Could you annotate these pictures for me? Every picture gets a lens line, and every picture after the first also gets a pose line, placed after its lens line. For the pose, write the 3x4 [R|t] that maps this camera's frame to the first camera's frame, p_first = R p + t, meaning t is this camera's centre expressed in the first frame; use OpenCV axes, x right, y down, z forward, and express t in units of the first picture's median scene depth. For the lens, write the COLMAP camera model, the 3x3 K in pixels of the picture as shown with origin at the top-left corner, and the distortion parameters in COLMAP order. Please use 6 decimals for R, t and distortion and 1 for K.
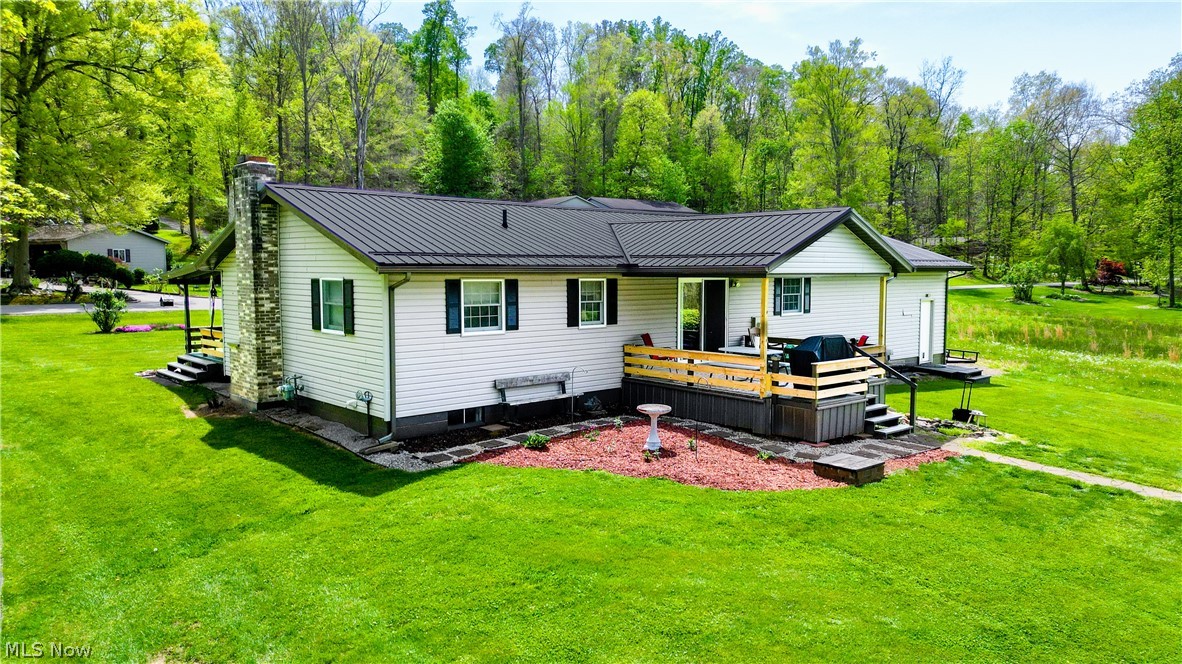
lens RADIAL K [[812.5, 0, 595.2], [0, 812.5, 333.0], [0, 0, 1]] dist [0.039610, -0.007103]
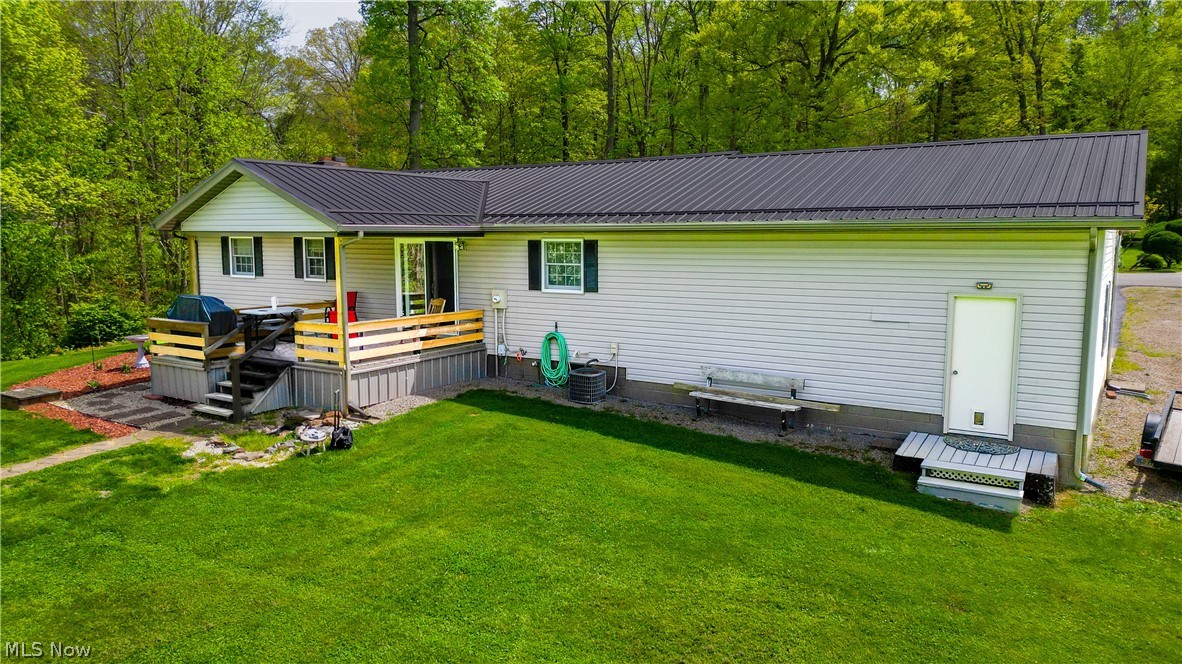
lens RADIAL K [[812.5, 0, 595.2], [0, 812.5, 331.1], [0, 0, 1]] dist [0.039610, -0.007103]
pose [[0.286068, 0.112936, -0.951531, 1.186065], [-0.071149, 0.992792, 0.096443, -0.073753], [0.955564, 0.040112, 0.292042, 1.029540]]
